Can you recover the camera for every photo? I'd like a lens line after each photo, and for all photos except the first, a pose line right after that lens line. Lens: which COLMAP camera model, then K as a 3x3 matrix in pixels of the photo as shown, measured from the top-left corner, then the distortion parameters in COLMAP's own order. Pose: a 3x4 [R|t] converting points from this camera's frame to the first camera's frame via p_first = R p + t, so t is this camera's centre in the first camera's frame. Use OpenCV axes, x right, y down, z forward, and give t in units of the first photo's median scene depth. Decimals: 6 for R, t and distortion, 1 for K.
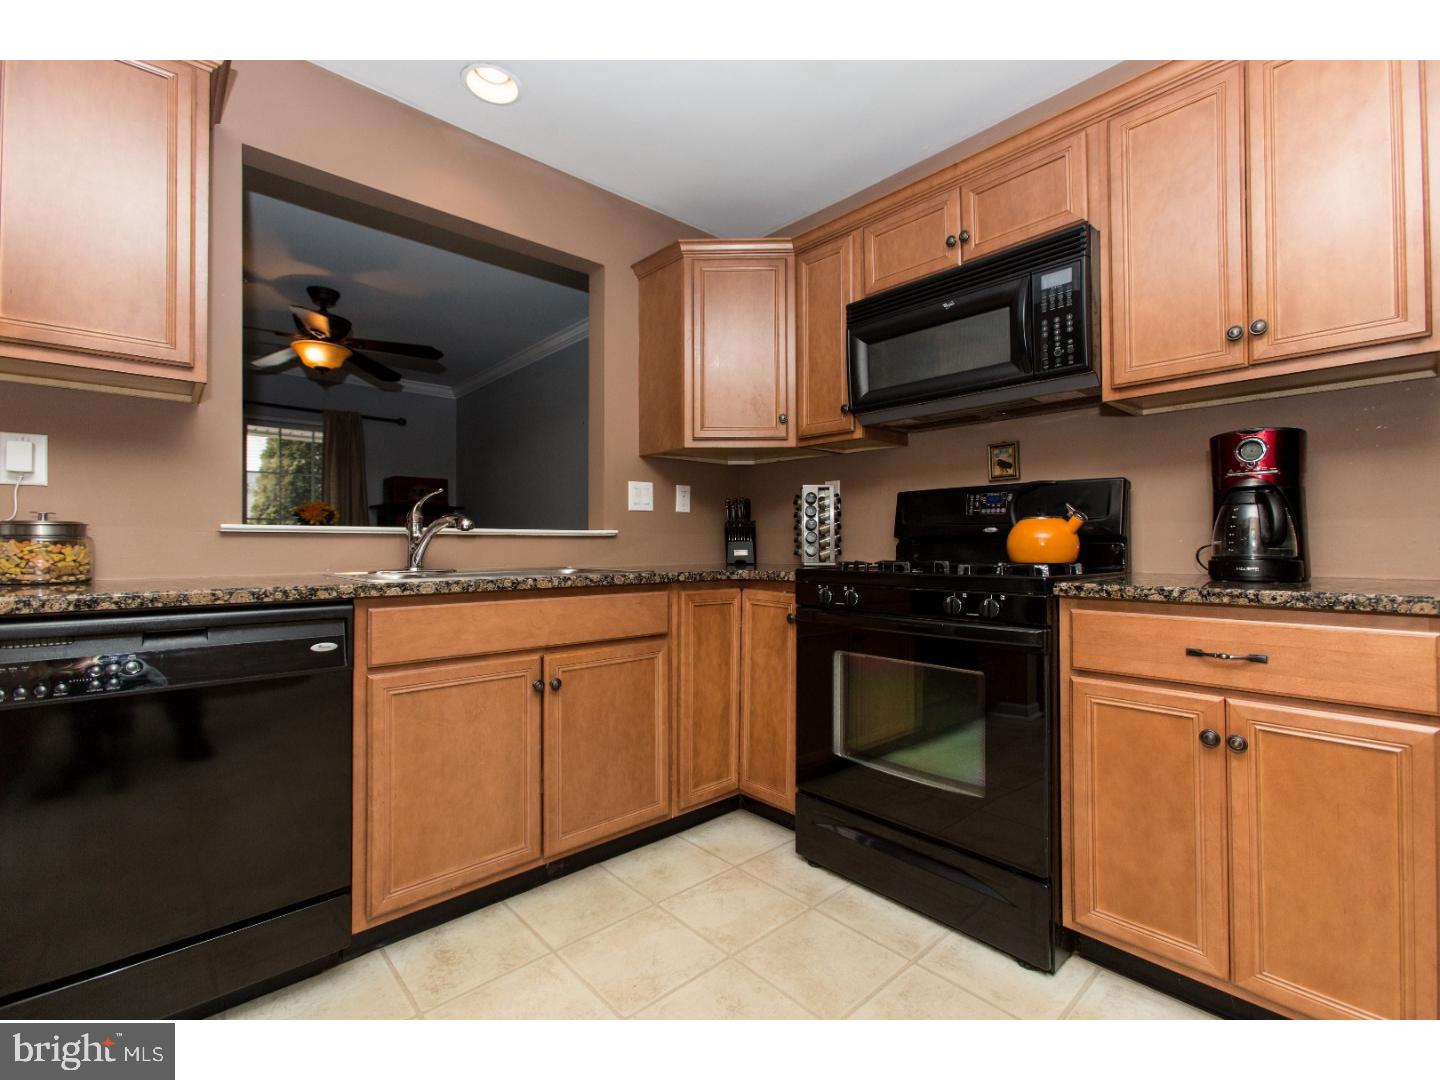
lens RADIAL K [[638.8, 0, 720.0], [0, 638.8, 540.0], [0, 0, 1]] dist [-0.002919, 0.000674]
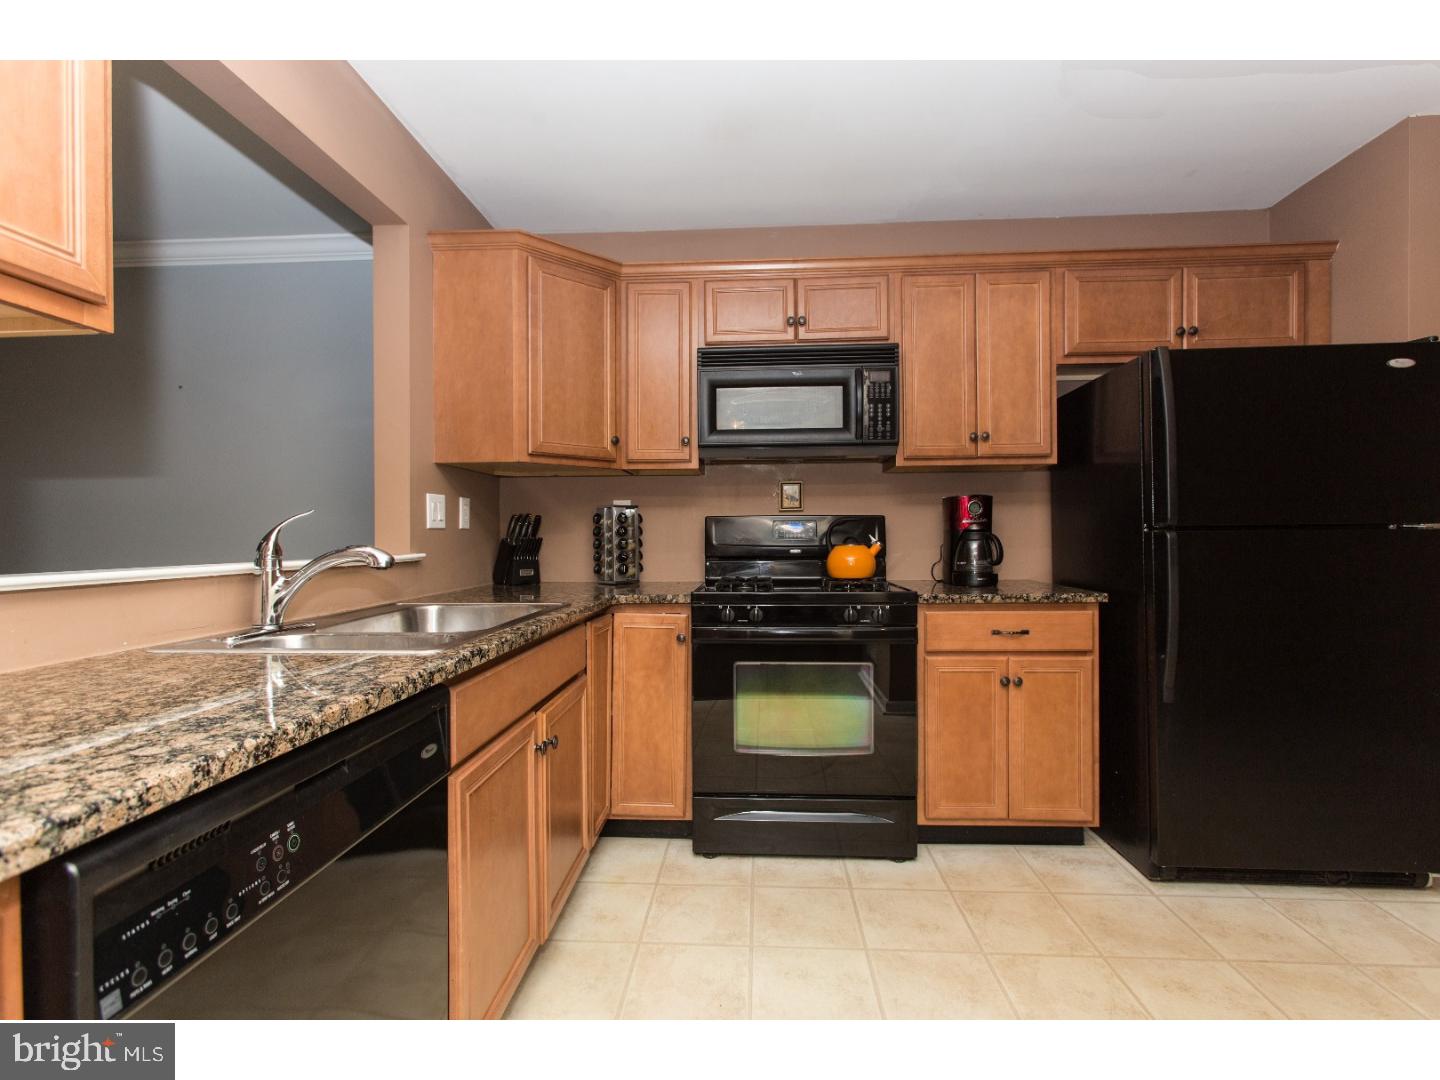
lens RADIAL K [[671.2, 0, 720.0], [0, 671.2, 540.0], [0, 0, 1]] dist [-0.000906, 0.000262]
pose [[0.713465, -0.009630, 0.700625, -0.669274], [0.000750, 0.999915, 0.012980, -0.059338], [-0.700691, -0.008735, 0.713412, 0.163537]]
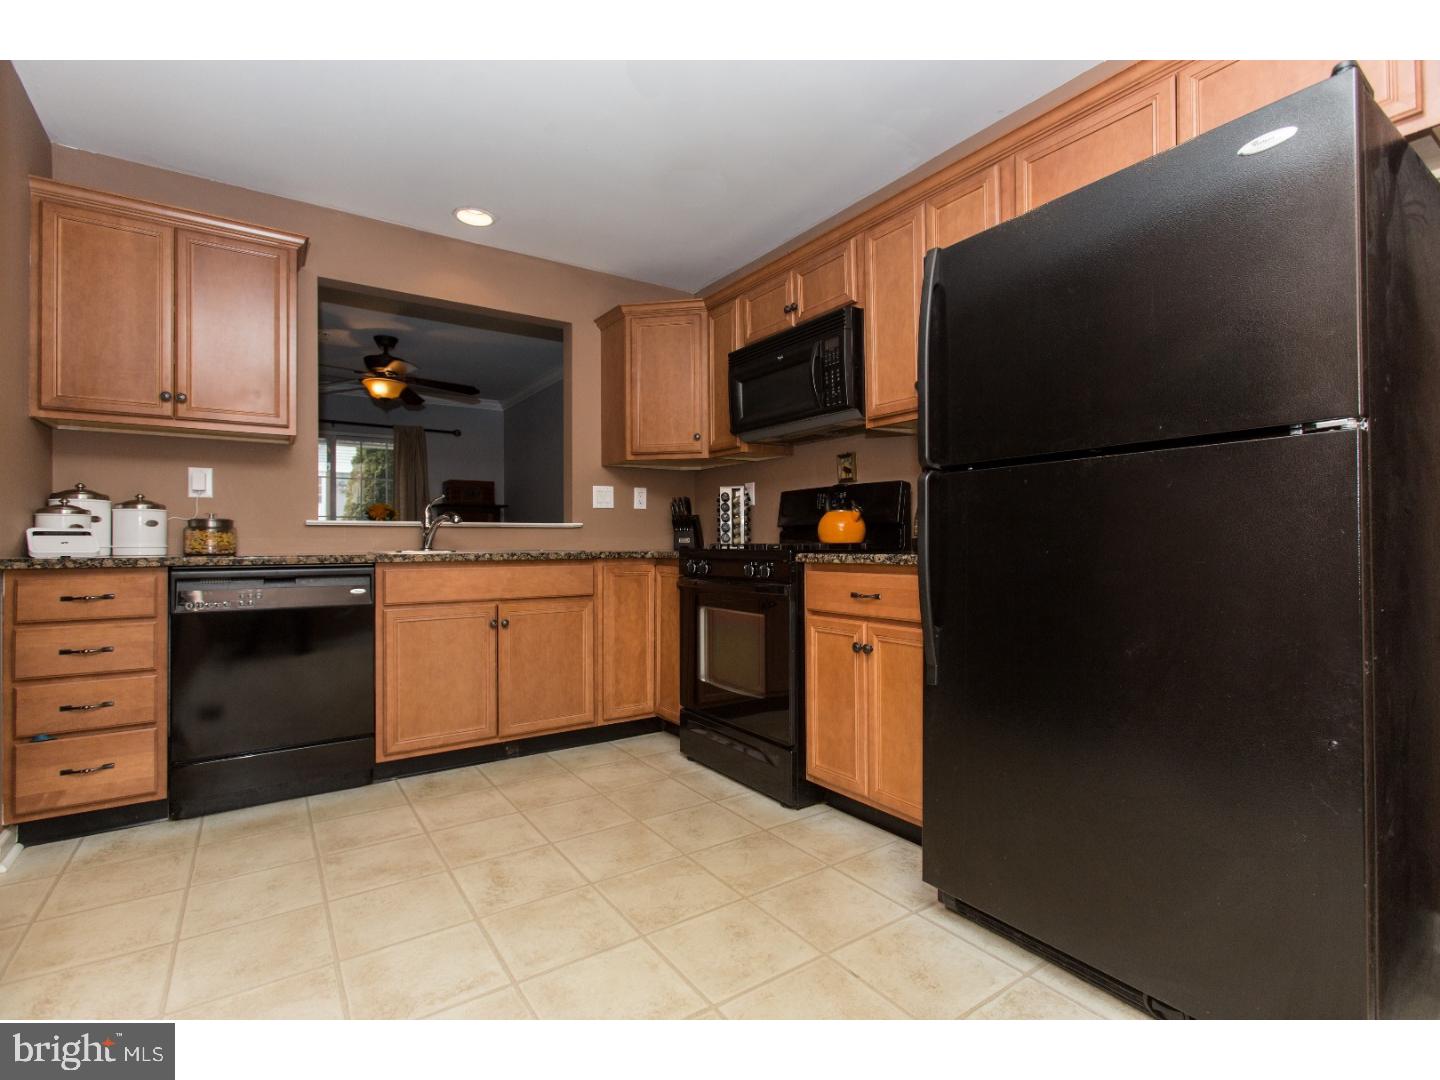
lens RADIAL K [[687.3, 0, 720.0], [0, 687.3, 540.0], [0, 0, 1]] dist [-0.004994, -0.000491]
pose [[0.989818, -0.004451, -0.142272, 0.436732], [0.005067, 0.999979, 0.003972, 0.020807], [0.142252, -0.004652, 0.989820, -0.495072]]
